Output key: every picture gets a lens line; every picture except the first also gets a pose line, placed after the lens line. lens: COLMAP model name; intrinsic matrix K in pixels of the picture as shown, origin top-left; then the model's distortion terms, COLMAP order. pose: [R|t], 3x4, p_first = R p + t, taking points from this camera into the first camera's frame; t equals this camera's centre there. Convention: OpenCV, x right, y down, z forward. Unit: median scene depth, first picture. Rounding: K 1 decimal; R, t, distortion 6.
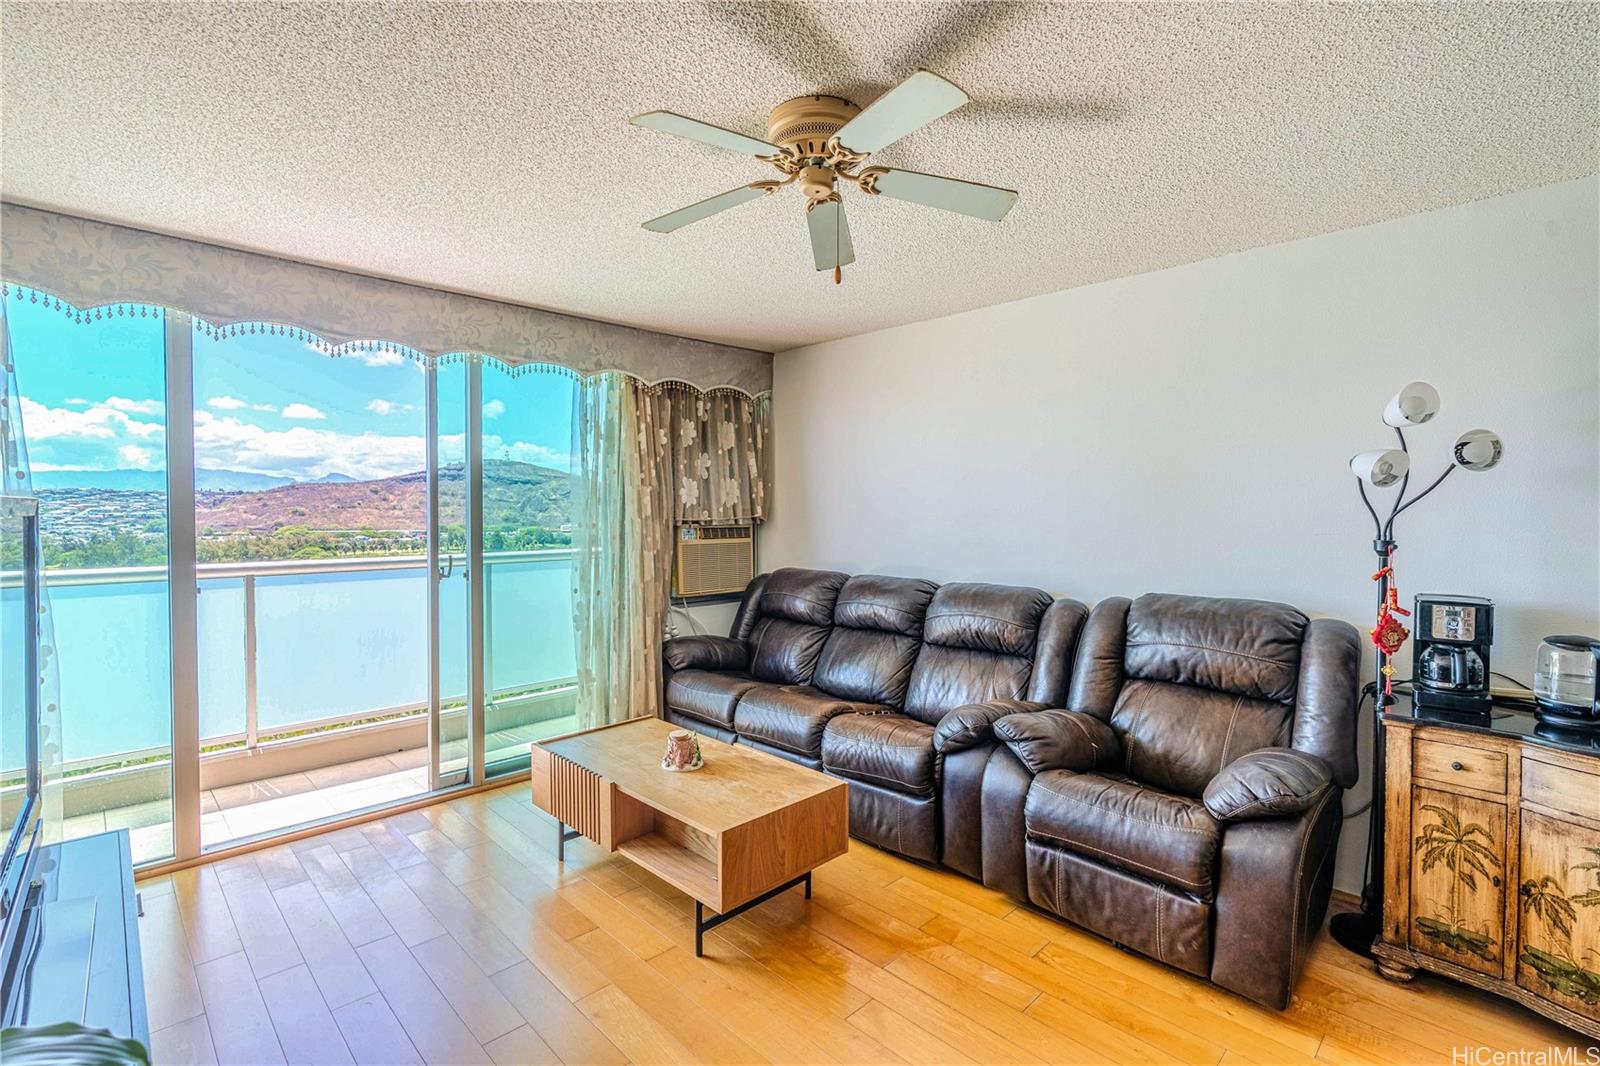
lens RADIAL K [[728.8, 0, 799.4], [0, 728.8, 524.9], [0, 0, 1]] dist [-0.000887, 0.000113]
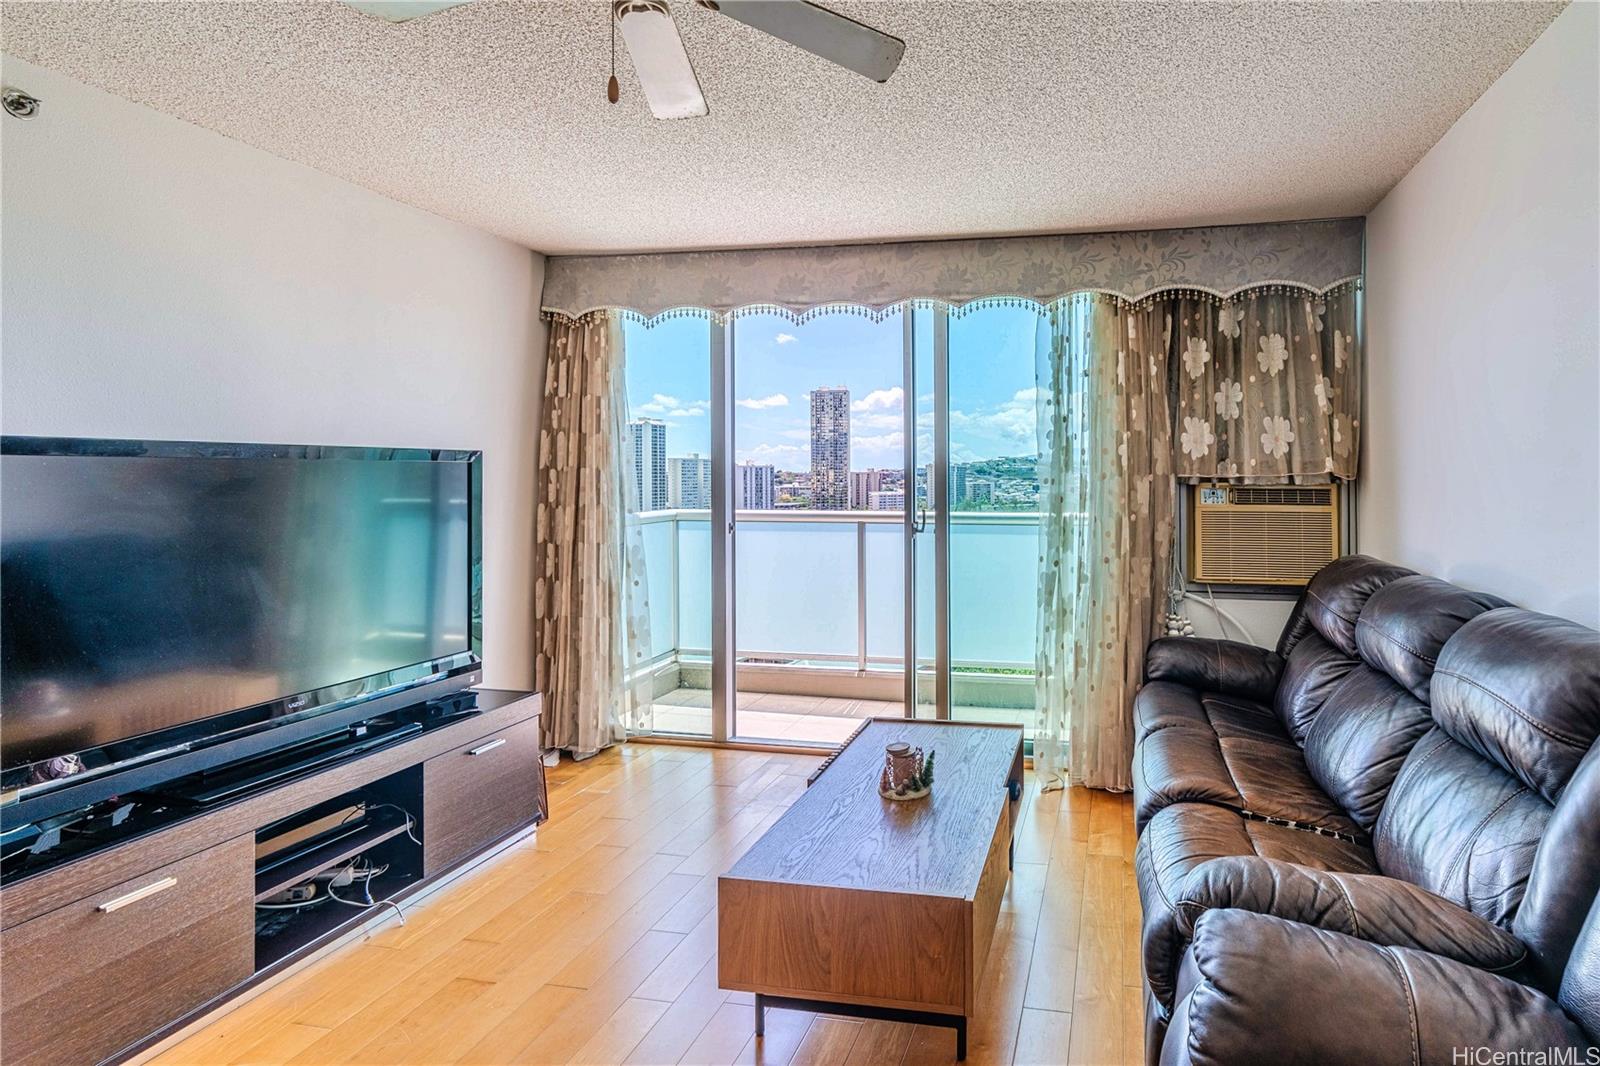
lens RADIAL K [[787.1, 0, 799.7], [0, 787.1, 472.5], [0, 0, 1]] dist [-0.004043, -0.000254]
pose [[0.594764, 0.005722, -0.803880, 0.245340], [-0.014813, 0.999883, -0.003842, -0.002205], [0.803764, 0.014193, 0.594779, 0.219922]]
